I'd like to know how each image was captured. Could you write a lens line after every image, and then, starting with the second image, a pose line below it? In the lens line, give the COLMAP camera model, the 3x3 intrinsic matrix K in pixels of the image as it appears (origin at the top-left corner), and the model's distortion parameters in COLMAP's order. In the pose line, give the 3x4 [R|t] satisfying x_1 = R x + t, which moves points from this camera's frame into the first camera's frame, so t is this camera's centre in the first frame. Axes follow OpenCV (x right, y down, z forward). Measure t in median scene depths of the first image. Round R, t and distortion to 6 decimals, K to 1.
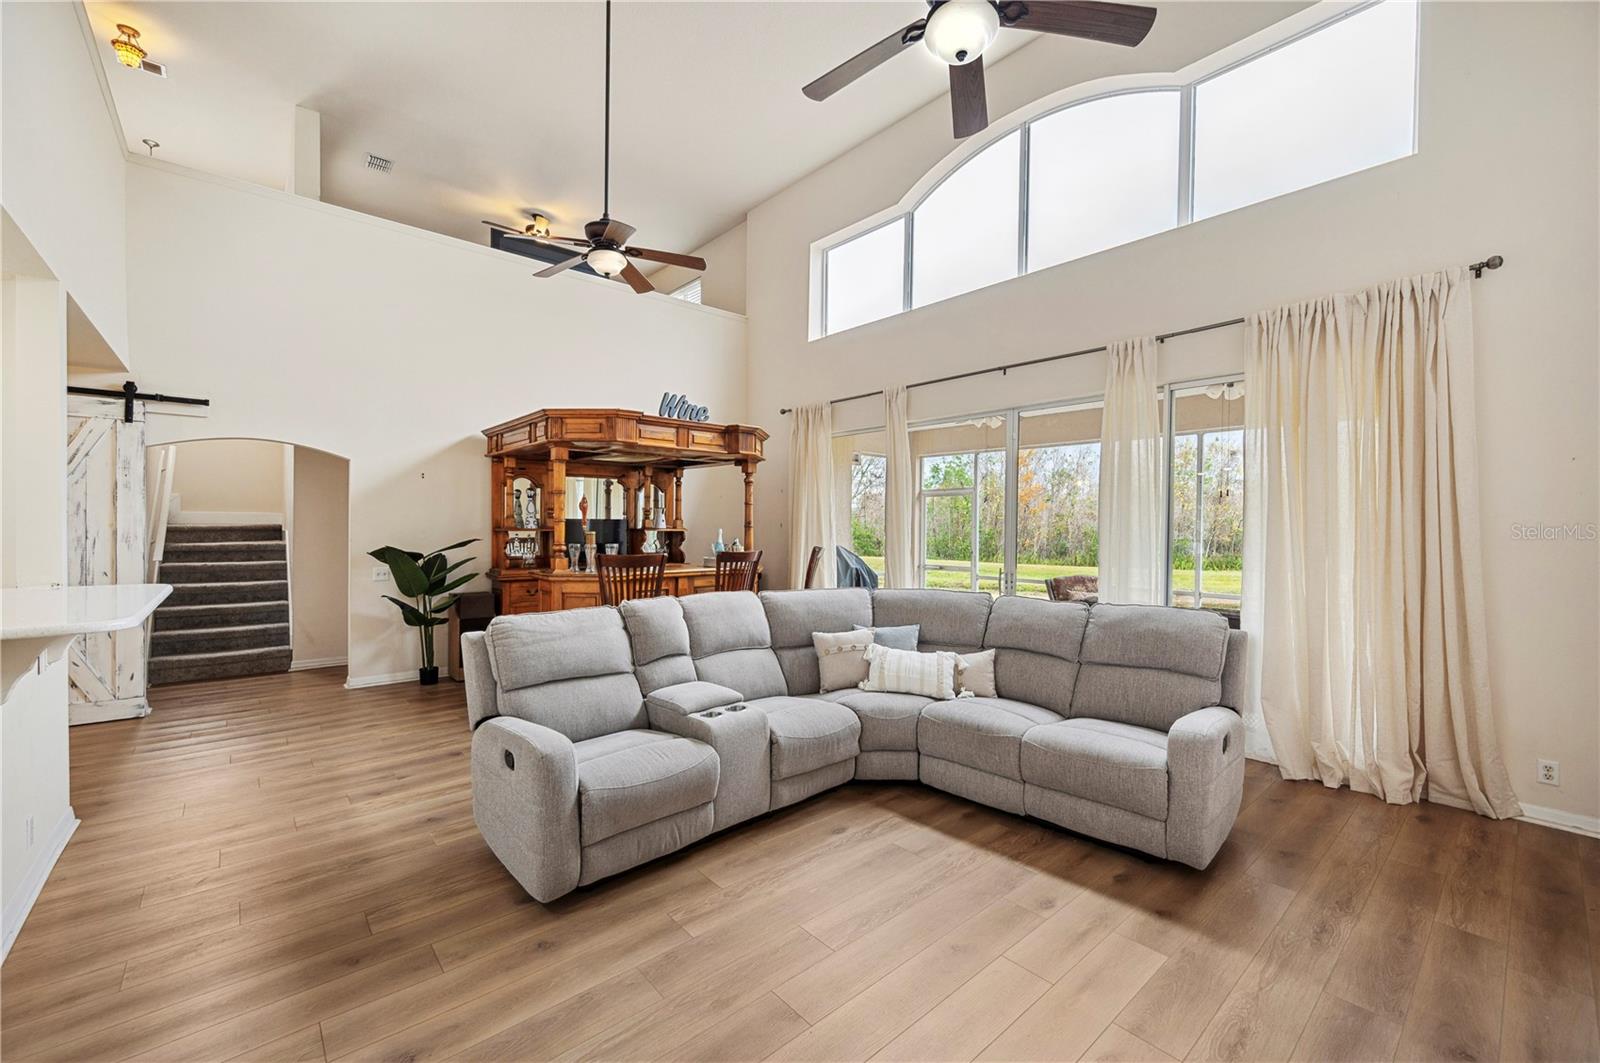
lens RADIAL K [[651.7, 0, 800.0], [0, 651.7, 531.5], [0, 0, 1]] dist [0.000435, -0.000194]
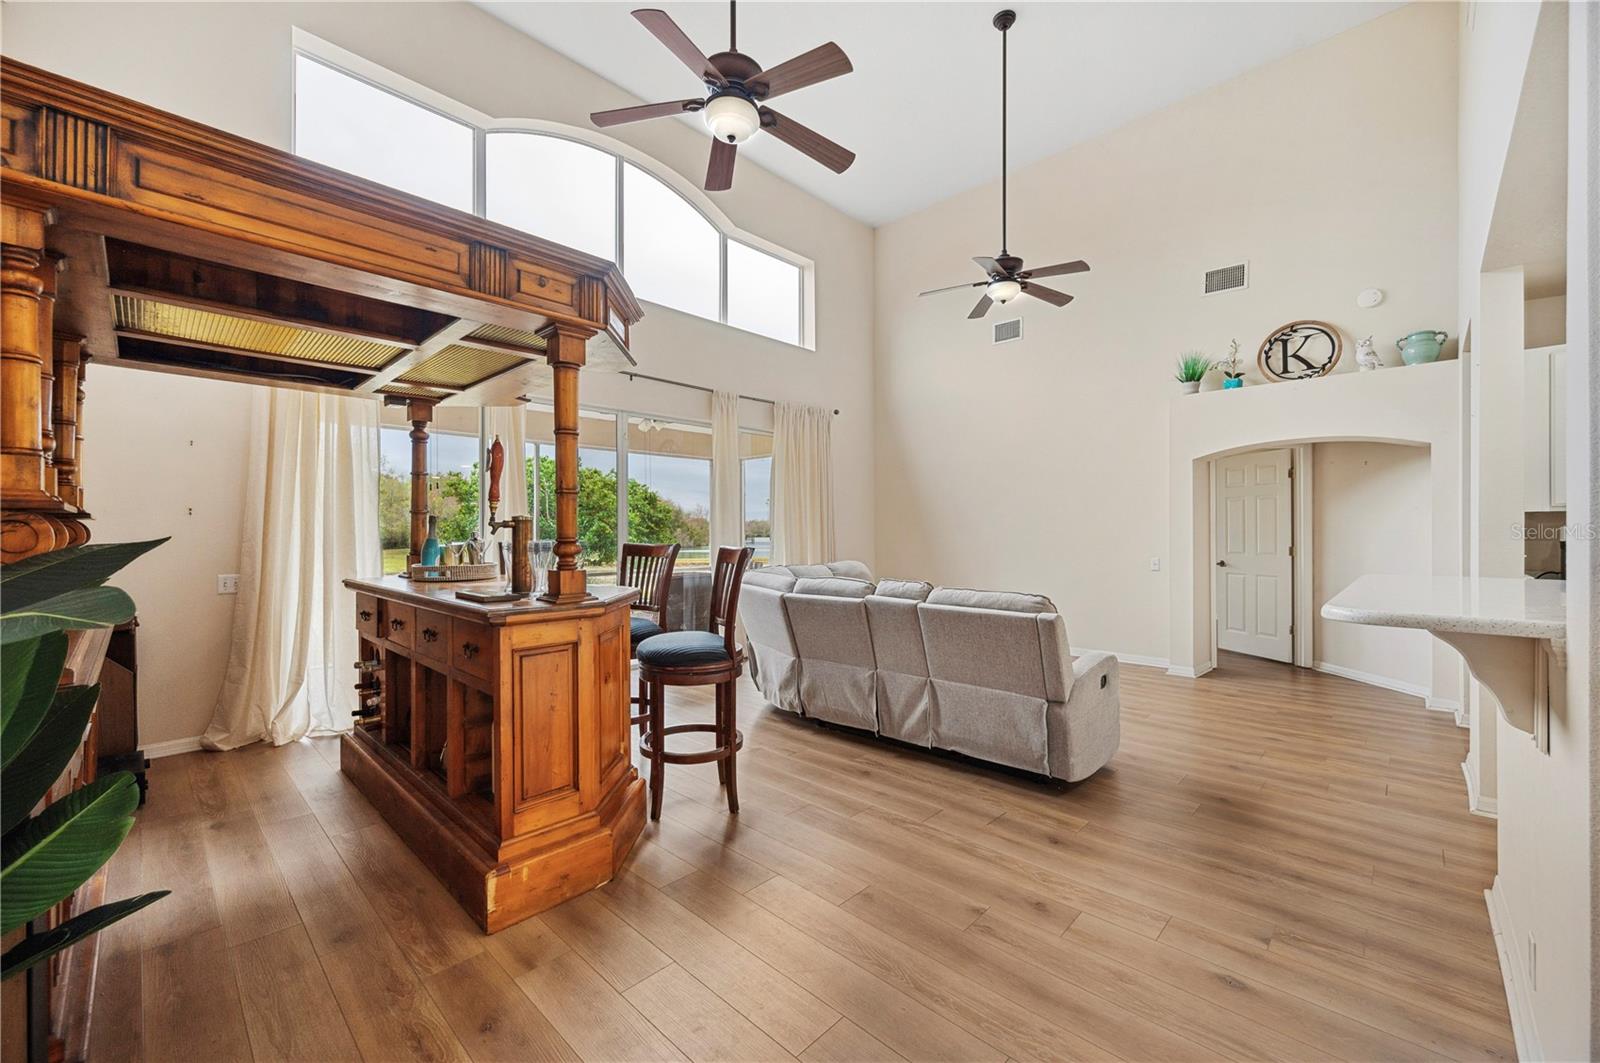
lens RADIAL K [[642.5, 0, 800.0], [0, 642.5, 531.5], [0, 0, 1]] dist [0.000527, 0.000155]
pose [[-0.093031, -0.009448, 0.995618, -0.965079], [0.010511, 0.999890, 0.010471, 0.010176], [-0.995608, 0.011439, -0.092922, 0.984944]]
